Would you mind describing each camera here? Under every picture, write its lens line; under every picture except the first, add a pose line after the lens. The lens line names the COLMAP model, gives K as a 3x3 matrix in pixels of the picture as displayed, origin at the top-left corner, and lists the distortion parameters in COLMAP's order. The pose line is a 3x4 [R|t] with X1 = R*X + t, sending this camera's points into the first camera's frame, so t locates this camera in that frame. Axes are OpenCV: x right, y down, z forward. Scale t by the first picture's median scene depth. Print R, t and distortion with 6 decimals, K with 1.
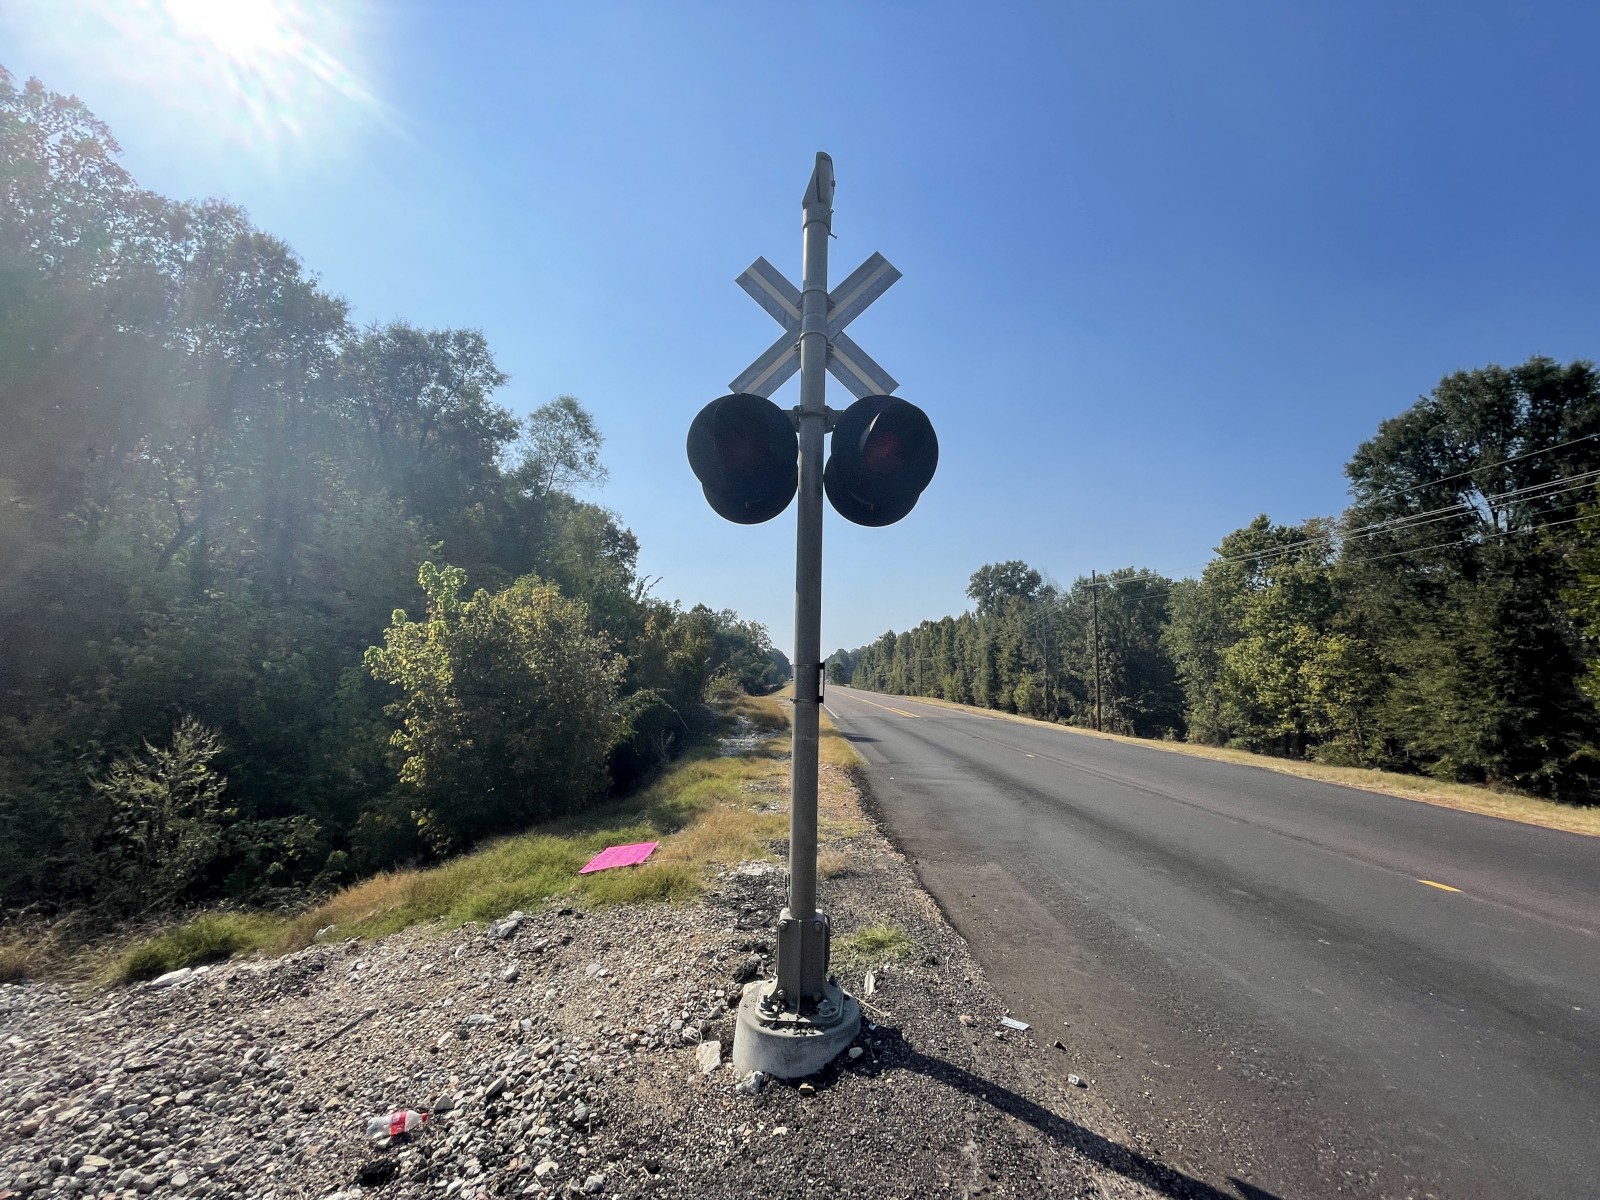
lens RADIAL K [[654.8, 0, 795.5], [0, 654.8, 592.2], [0, 0, 1]] dist [-0.000578, 0.000654]
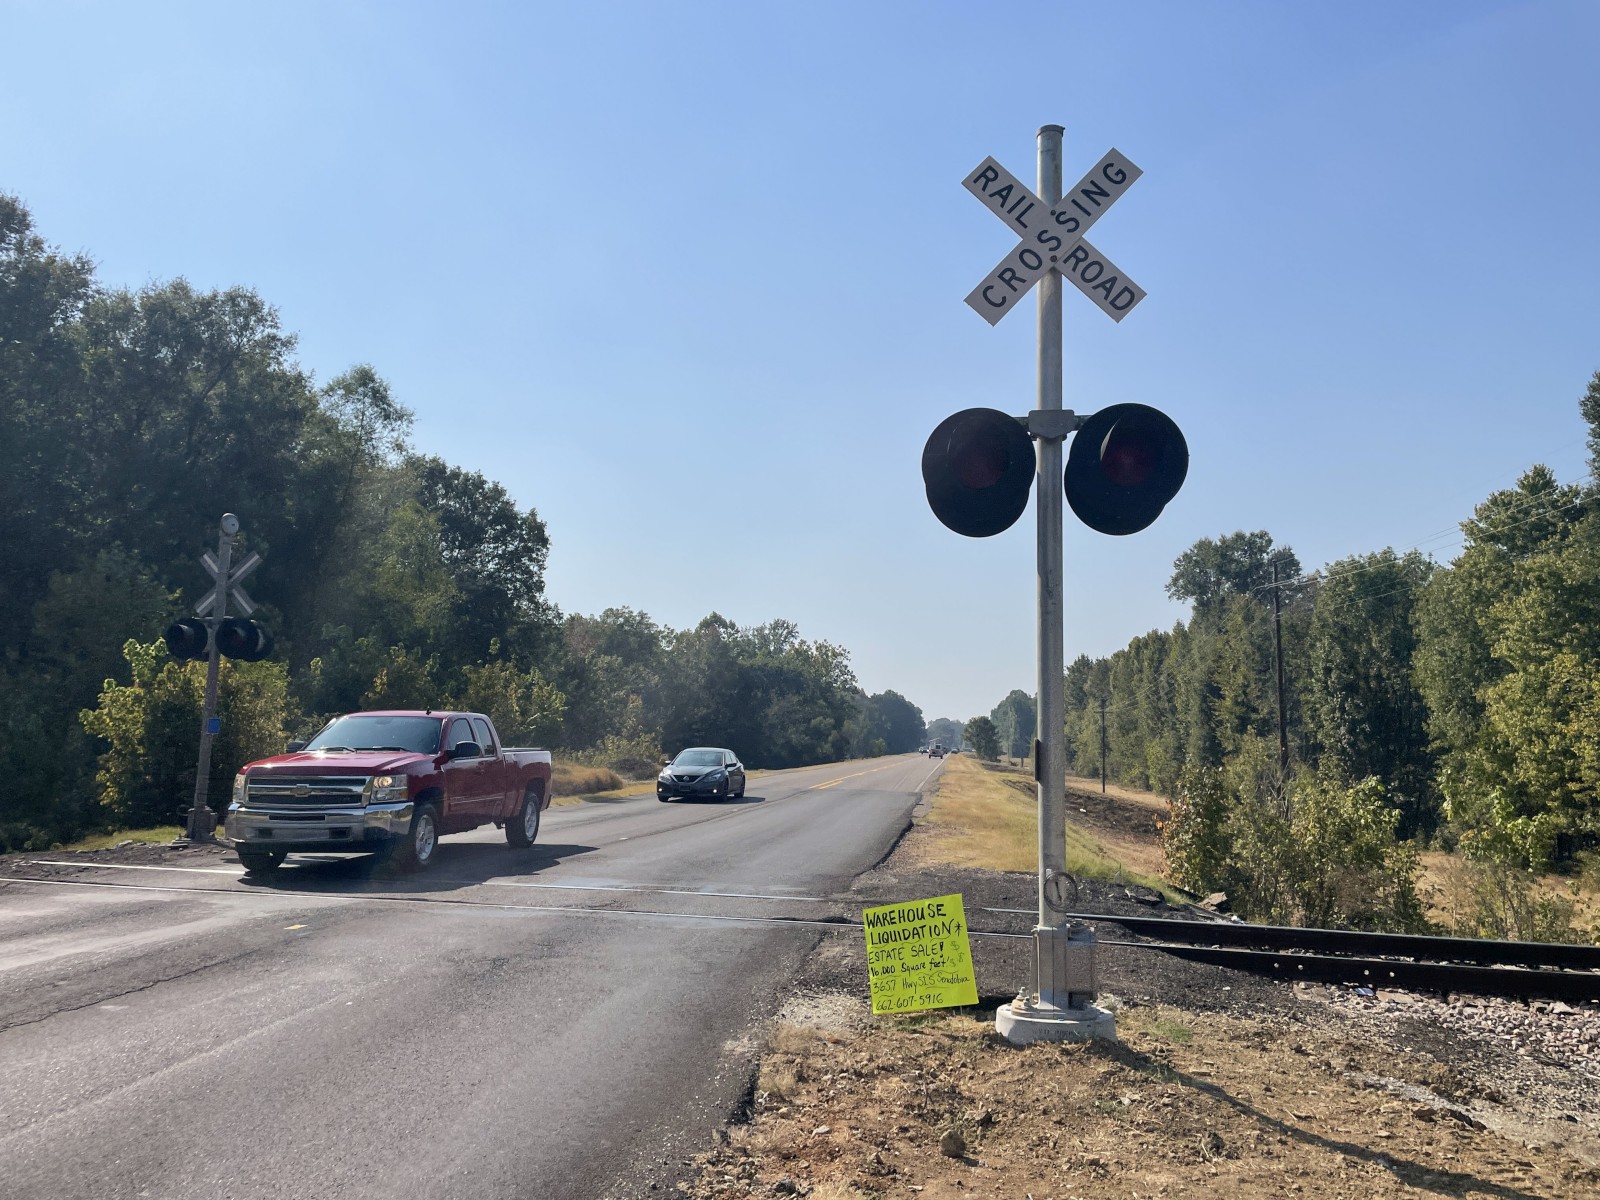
lens RADIAL K [[1262.1, 0, 803.5], [0, 1262.1, 590.4], [0, 0, 1]] dist [0.038726, -0.006604]
pose [[0.992901, -0.016713, -0.117767, 1.558457], [0.017561, 0.999827, 0.006169, -0.208666], [0.117644, -0.008193, 0.993022, -1.965216]]
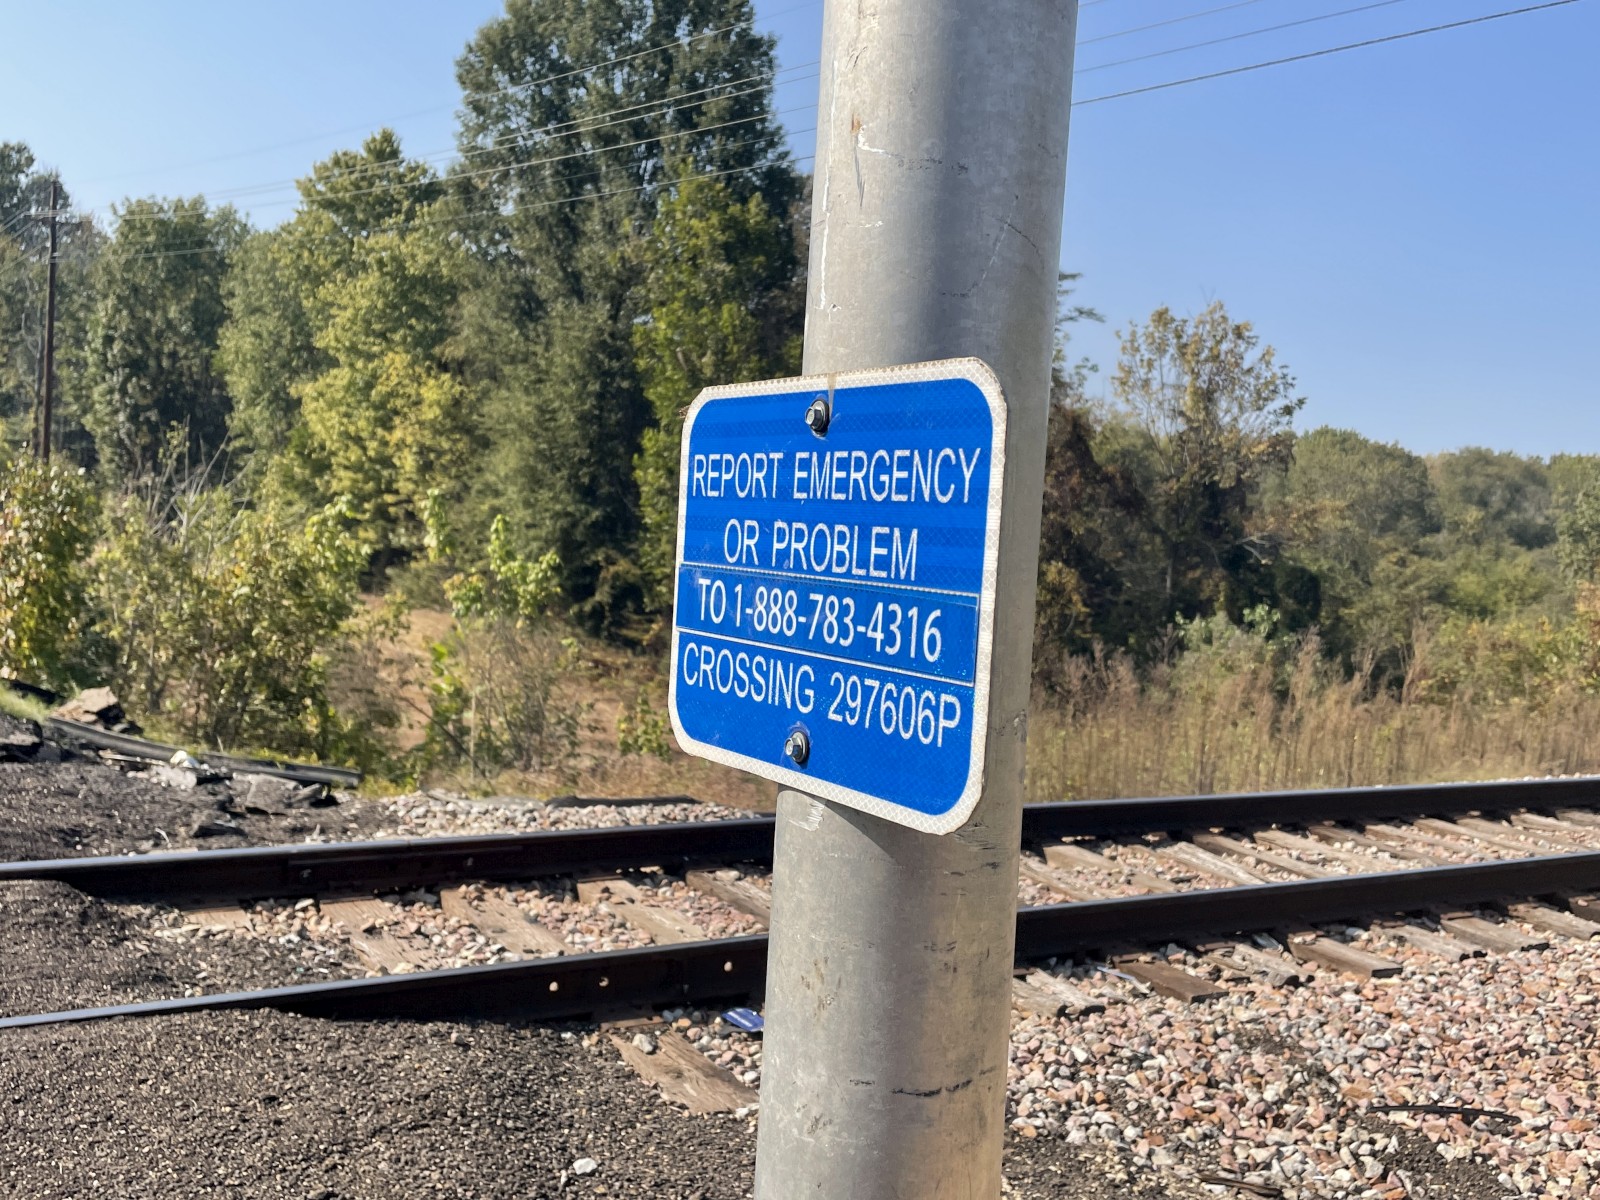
lens RADIAL K [[1436.4, 0, 800.0], [0, 1436.4, 600.0], [0, 0, 1]] dist [0.078210, -0.093396]
pose [[0.738695, -0.004904, 0.674022, 1.548502], [-0.152889, 0.972691, 0.174636, -0.073567], [-0.656471, -0.232053, 0.717772, -0.963367]]
